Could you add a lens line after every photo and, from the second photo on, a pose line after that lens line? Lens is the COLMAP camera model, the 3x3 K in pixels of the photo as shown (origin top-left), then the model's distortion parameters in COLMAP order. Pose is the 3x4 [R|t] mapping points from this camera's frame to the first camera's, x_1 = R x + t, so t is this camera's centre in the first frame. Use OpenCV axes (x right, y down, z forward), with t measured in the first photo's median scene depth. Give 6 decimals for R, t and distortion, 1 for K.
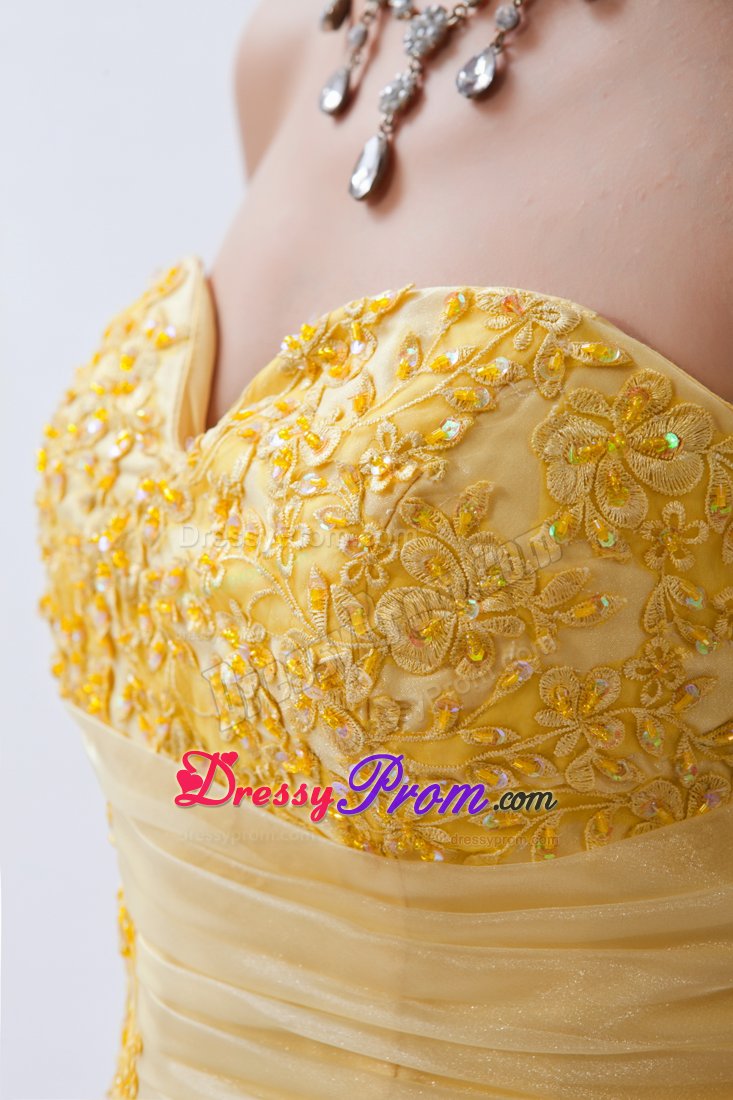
lens RADIAL K [[2132.4, 0, 366.5], [0, 2132.4, 550.0], [0, 0, 1]] dist [-0.037662, -0.155140]
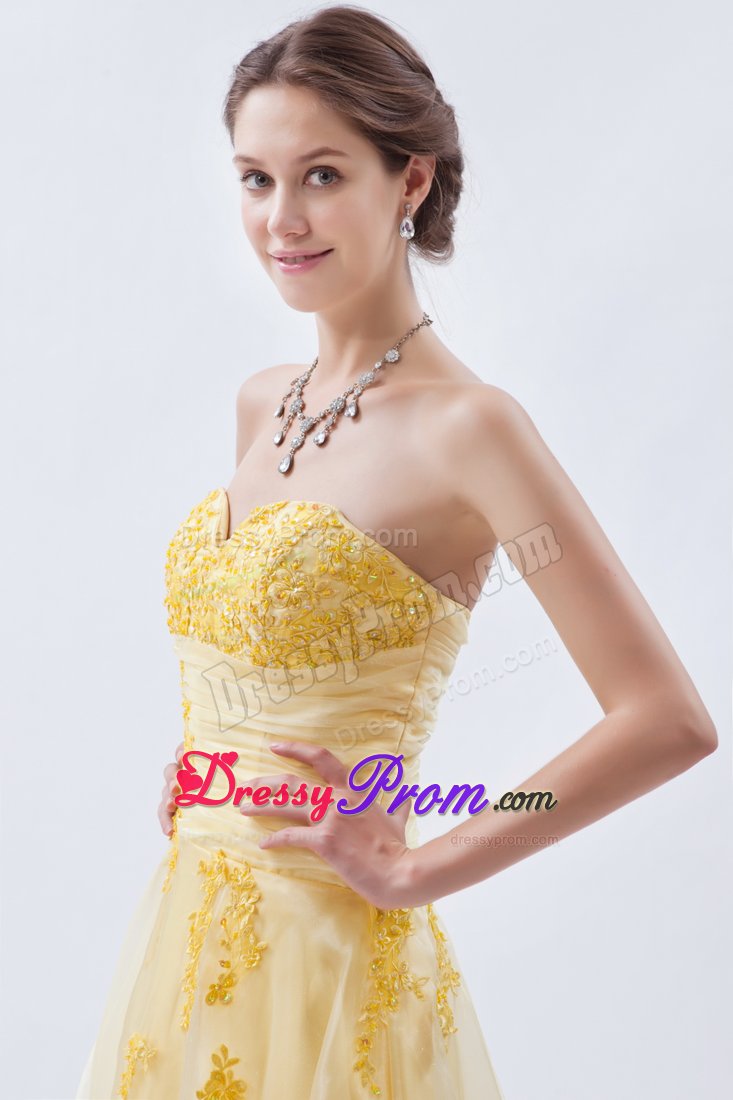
lens RADIAL K [[2132.4, 0, 366.5], [0, 2132.4, 550.0], [0, 0, 1]] dist [-0.037662, -0.155140]
pose [[0.996655, 0.079501, -0.018930, 0.213356], [-0.081176, 0.989818, -0.116919, 0.340287], [0.009442, 0.118065, 0.992961, -2.353448]]
